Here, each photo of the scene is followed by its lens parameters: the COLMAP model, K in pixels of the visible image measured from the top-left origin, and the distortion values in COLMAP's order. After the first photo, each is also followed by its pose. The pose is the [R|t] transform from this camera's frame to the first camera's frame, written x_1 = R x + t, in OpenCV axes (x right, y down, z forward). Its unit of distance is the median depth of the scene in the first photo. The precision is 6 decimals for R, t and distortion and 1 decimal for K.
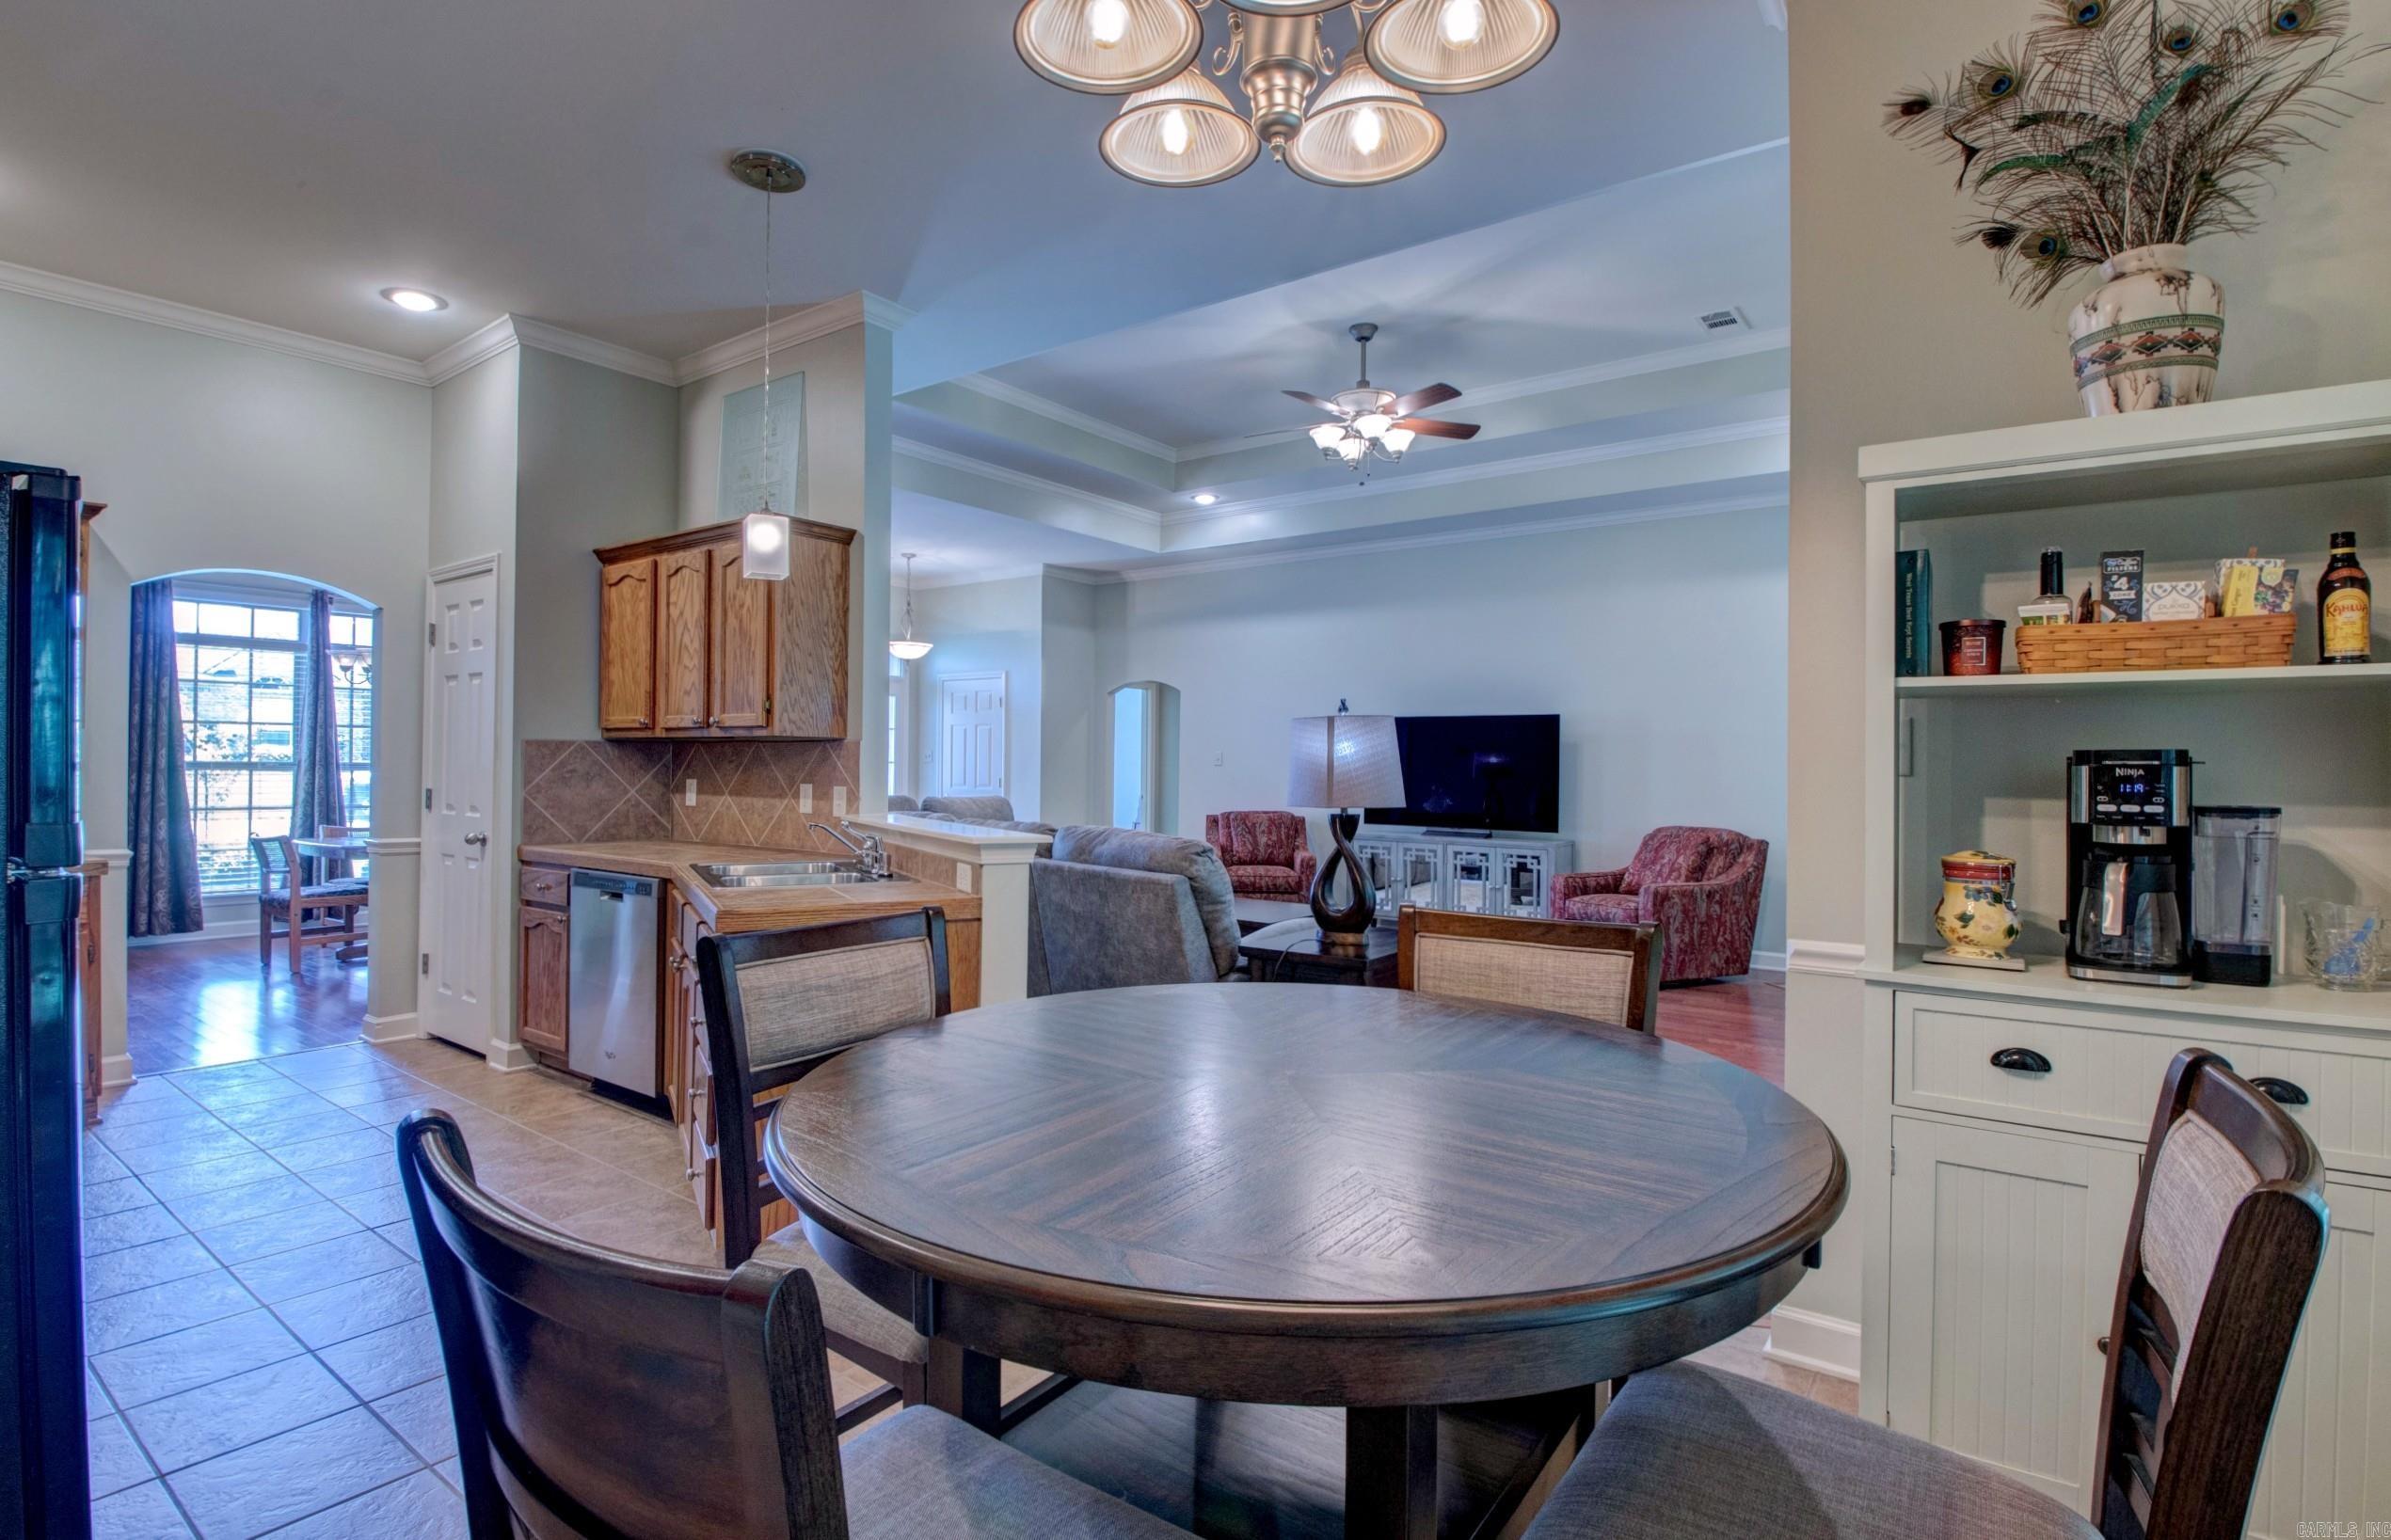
lens RADIAL K [[1148.8, 0, 1200.6], [0, 1148.8, 761.9], [0, 0, 1]] dist [0.035397, -0.032735]
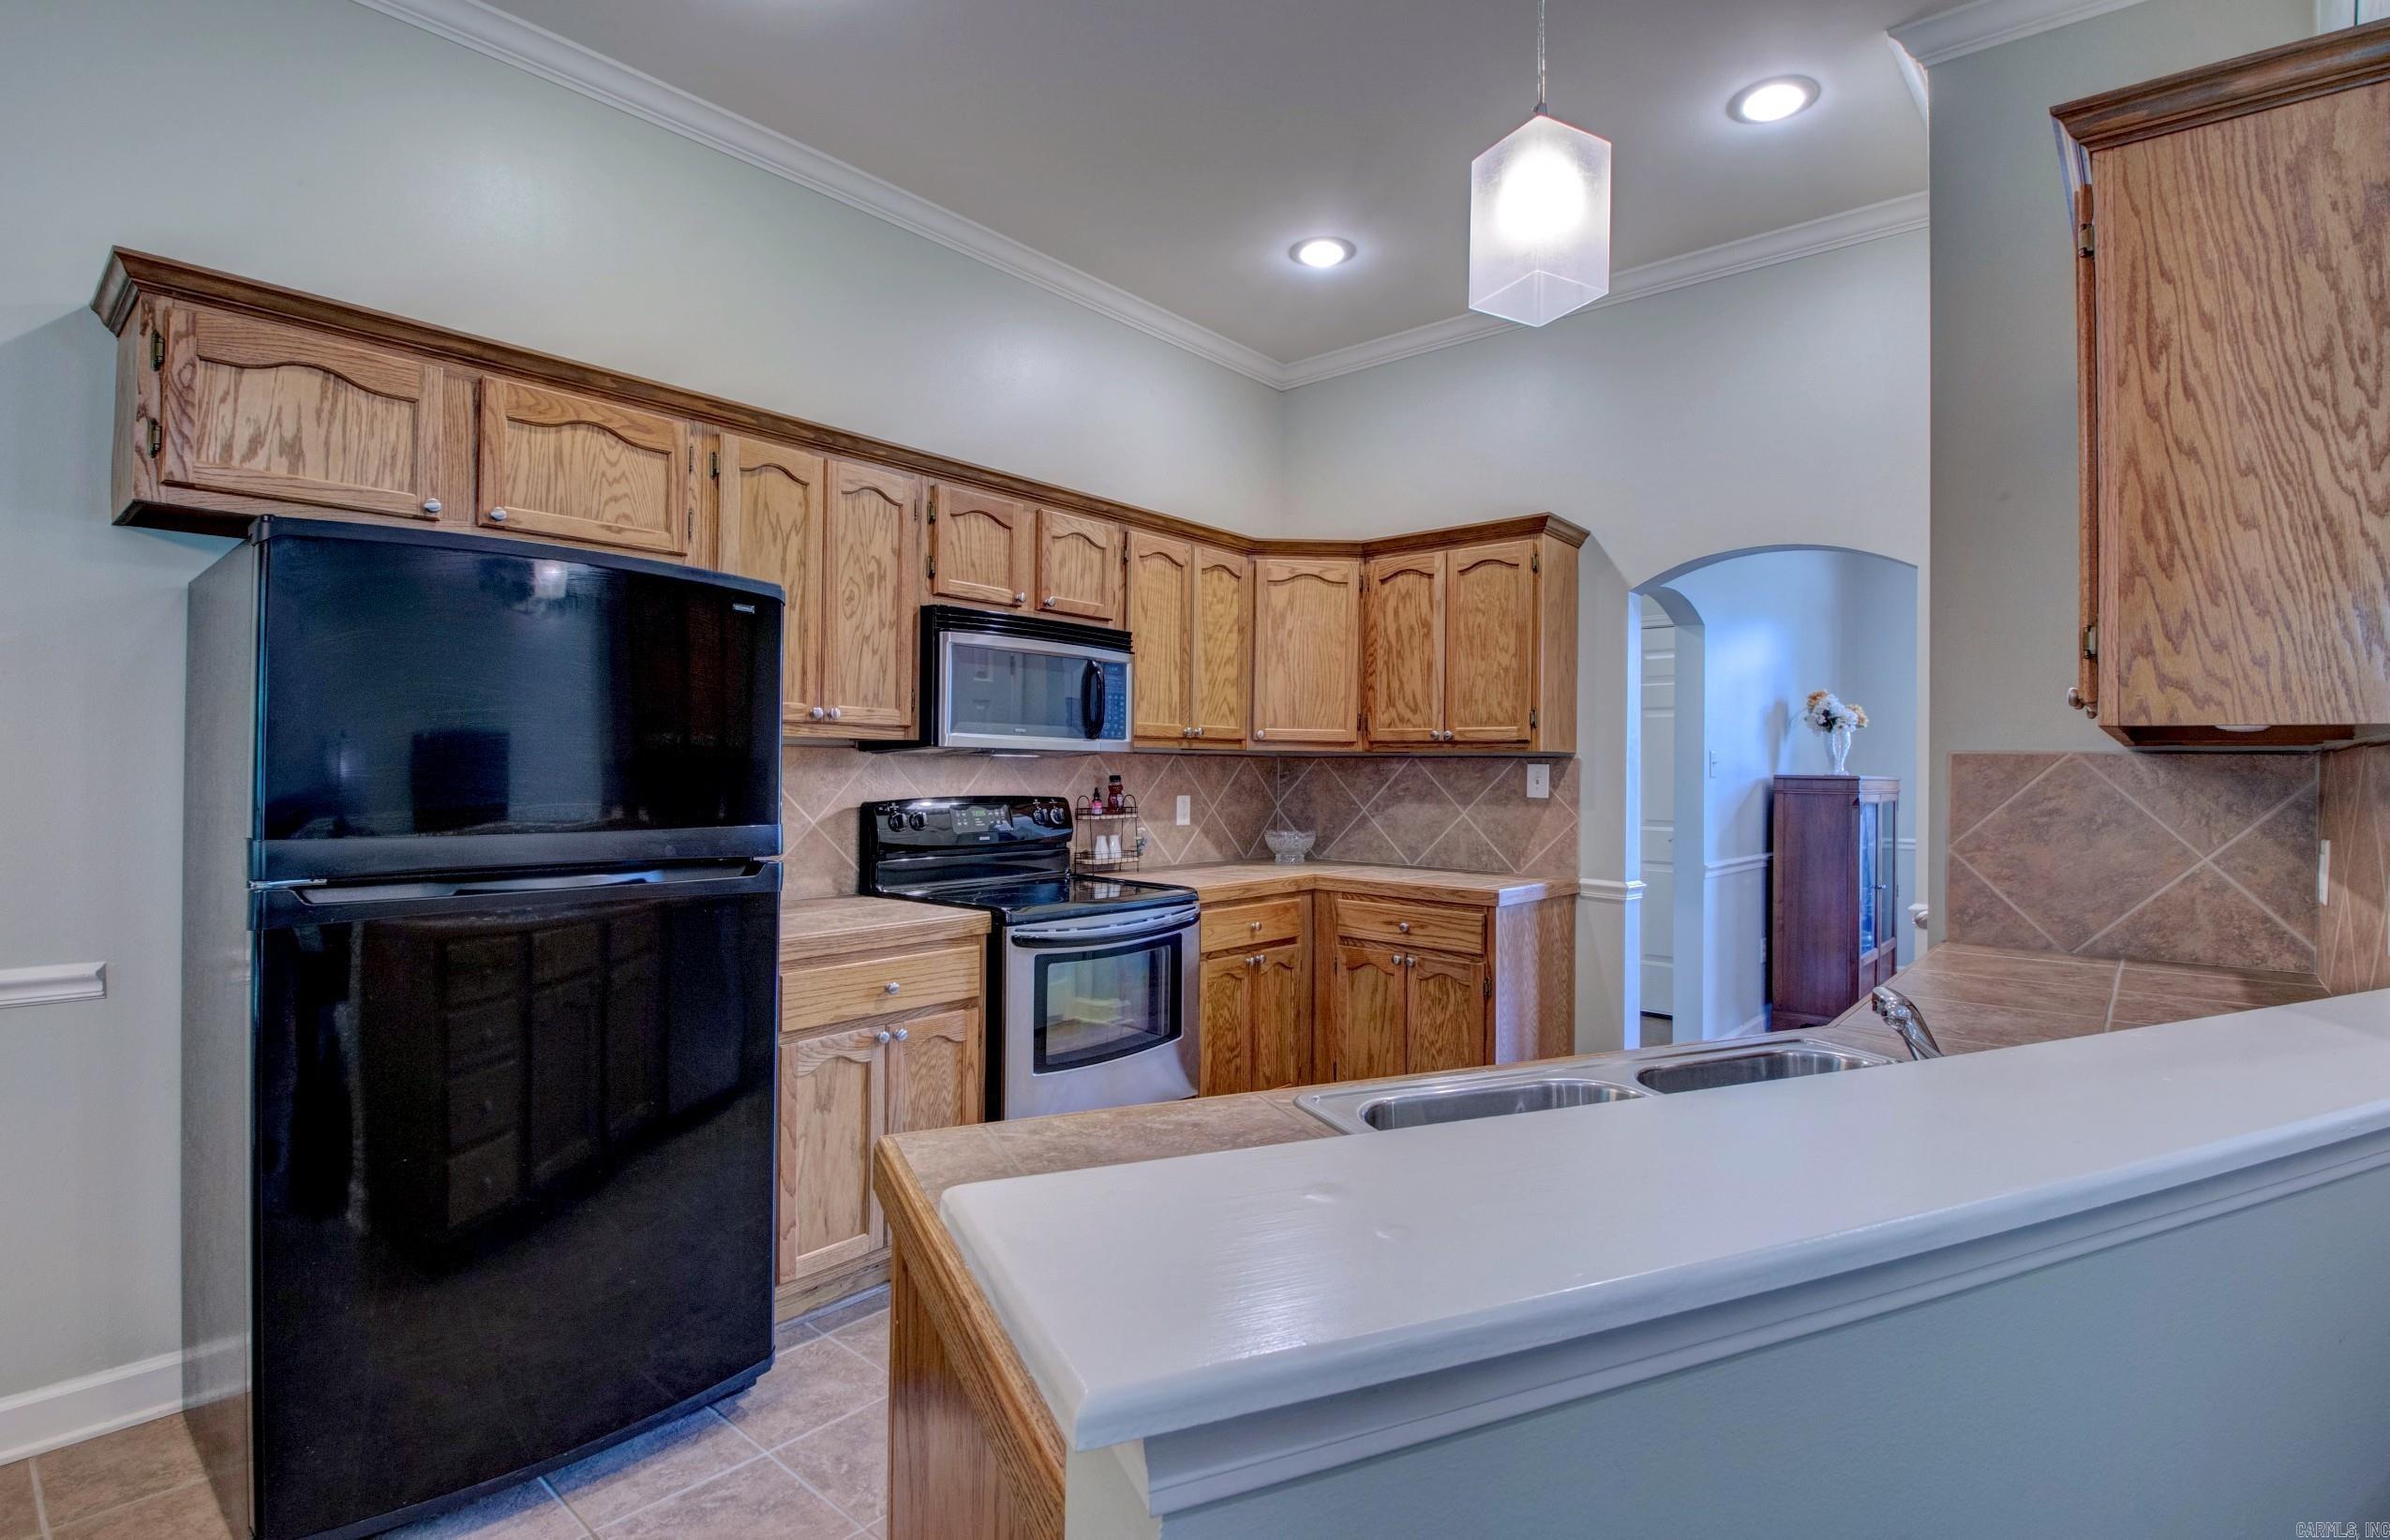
lens RADIAL K [[1145.7, 0, 1165.3], [0, 1145.7, 766.3], [0, 0, 1]] dist [0.033140, -0.036981]
pose [[-0.078084, -0.011926, -0.996875, 0.001156], [-0.009695, 0.999890, -0.011202, -0.002158], [0.996900, 0.008790, -0.078191, 0.454163]]
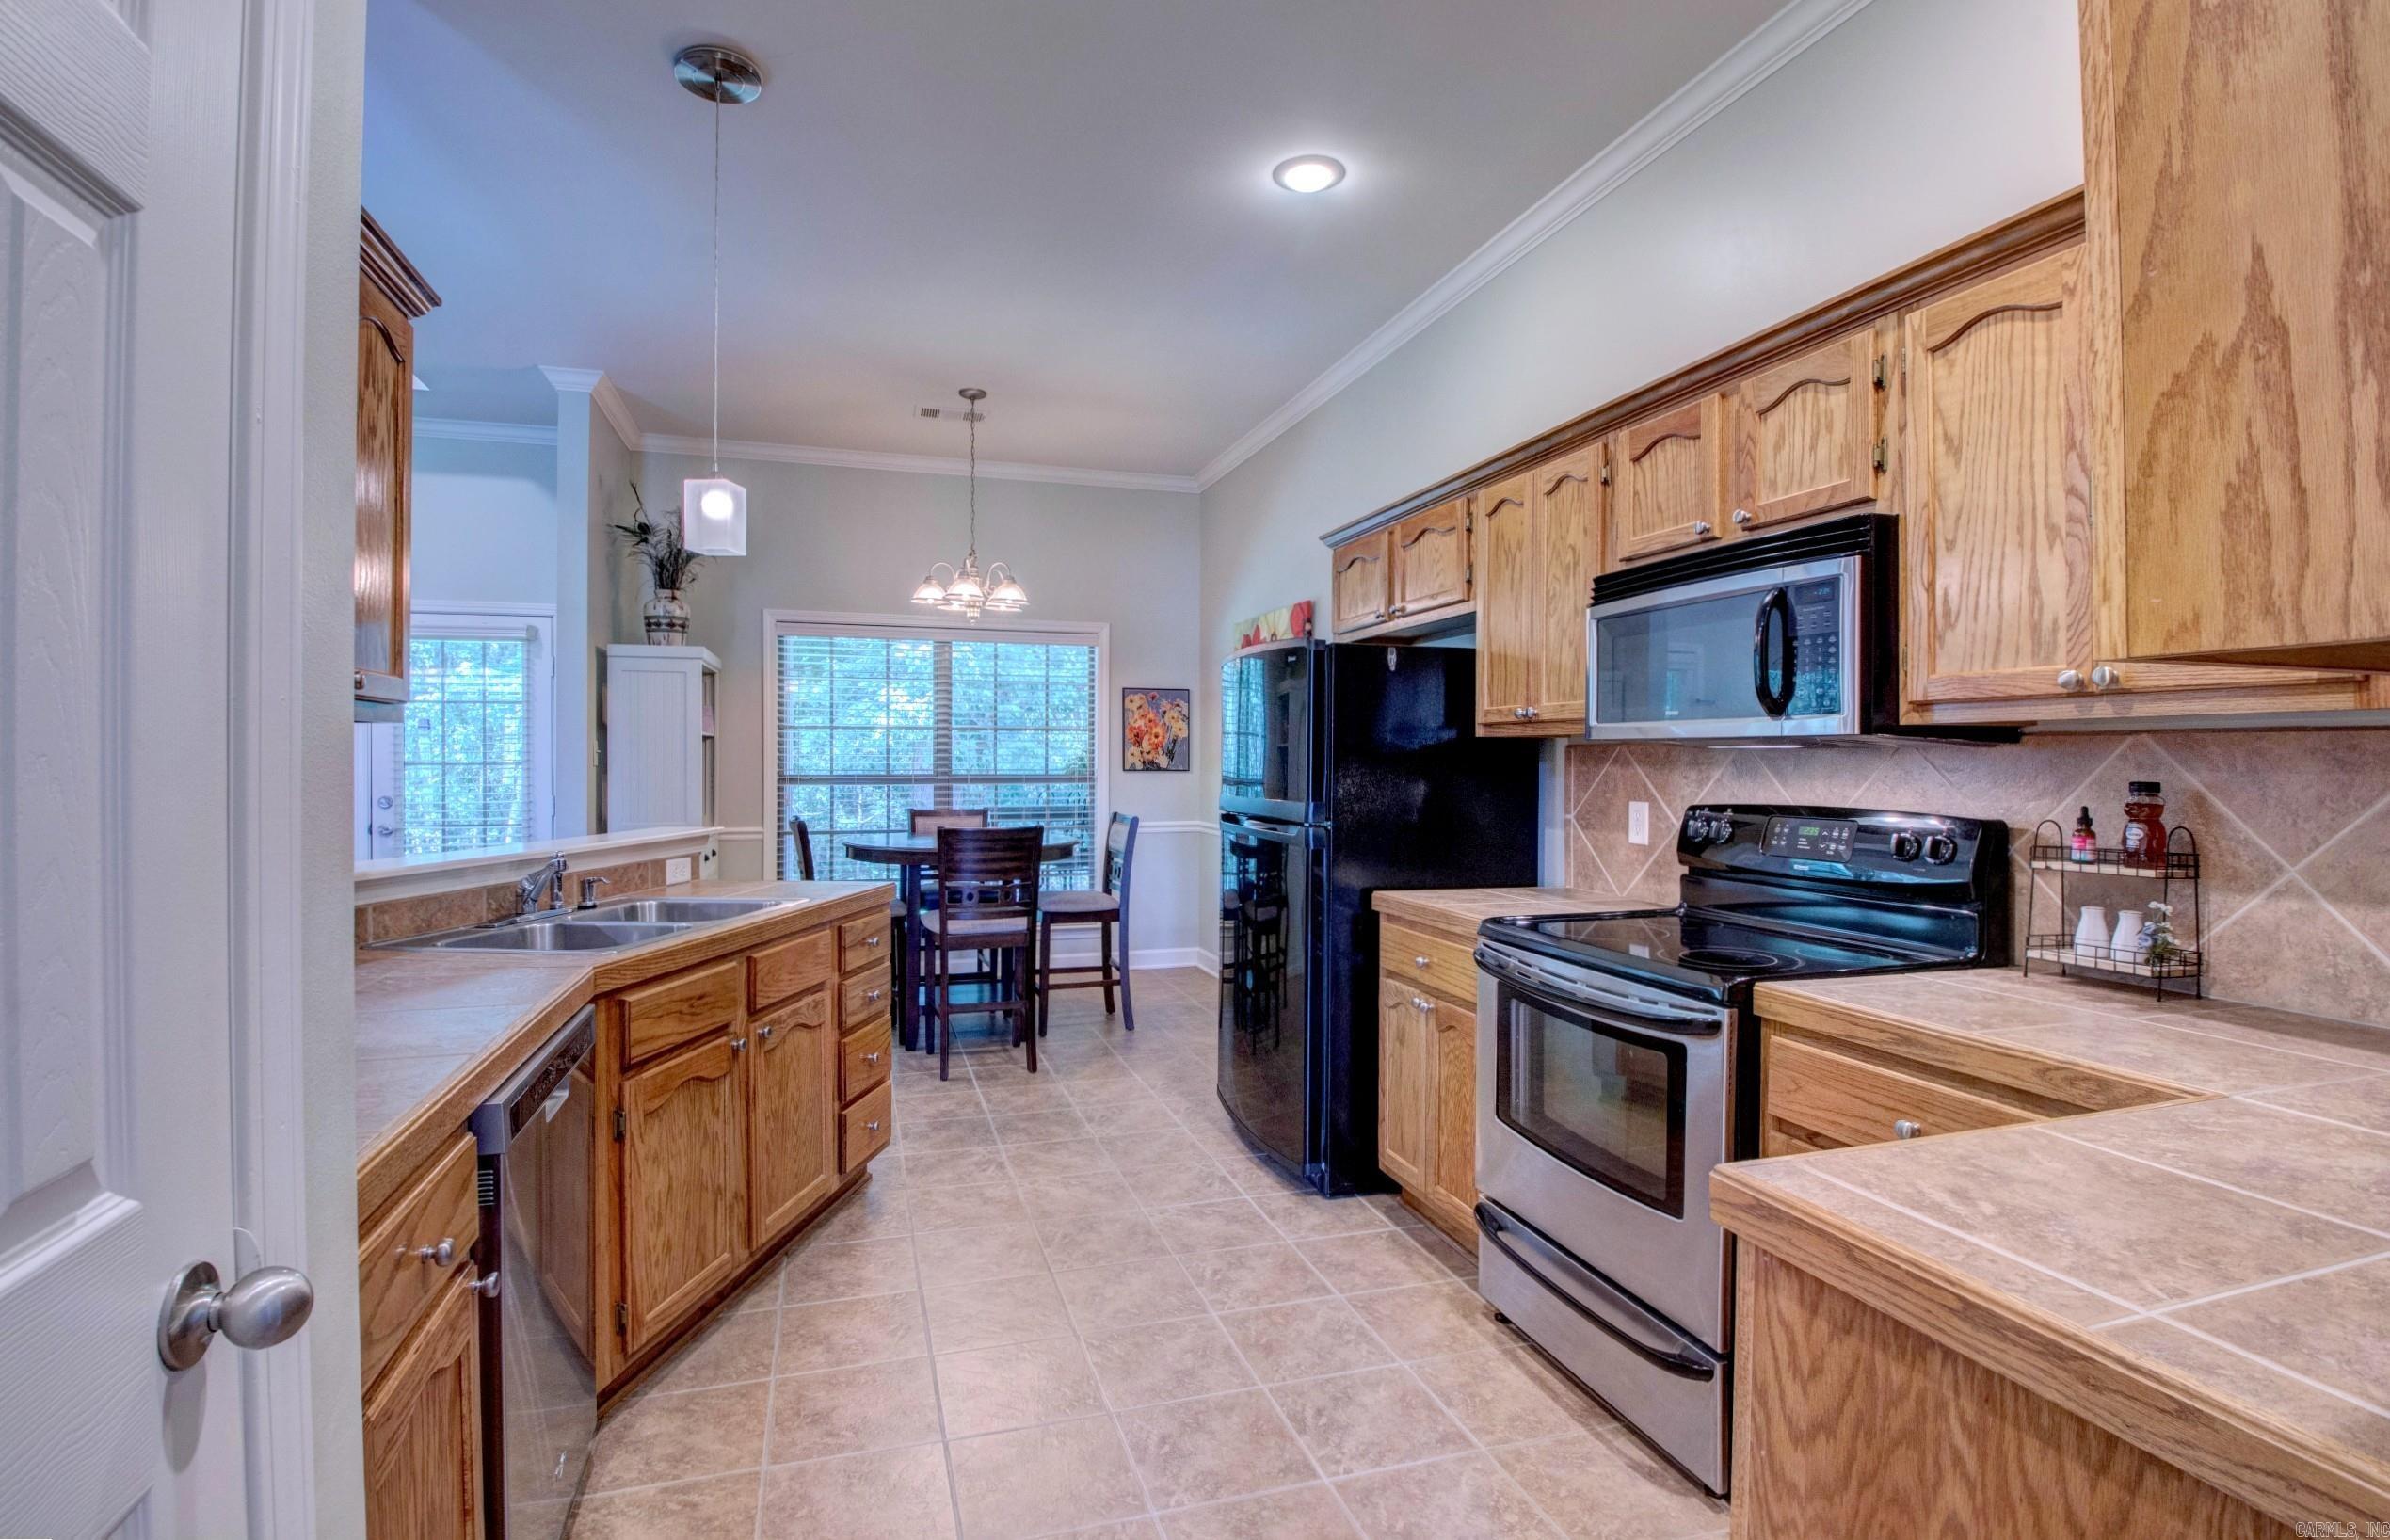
lens RADIAL K [[1148.4, 0, 1200.1], [0, 1148.4, 761.9], [0, 0, 1]] dist [0.035397, -0.032735]
pose [[-0.811300, -0.013591, 0.584471, -0.584922], [-0.011096, 0.999908, 0.007848, -0.008370], [-0.584524, -0.000118, -0.811376, 0.741707]]
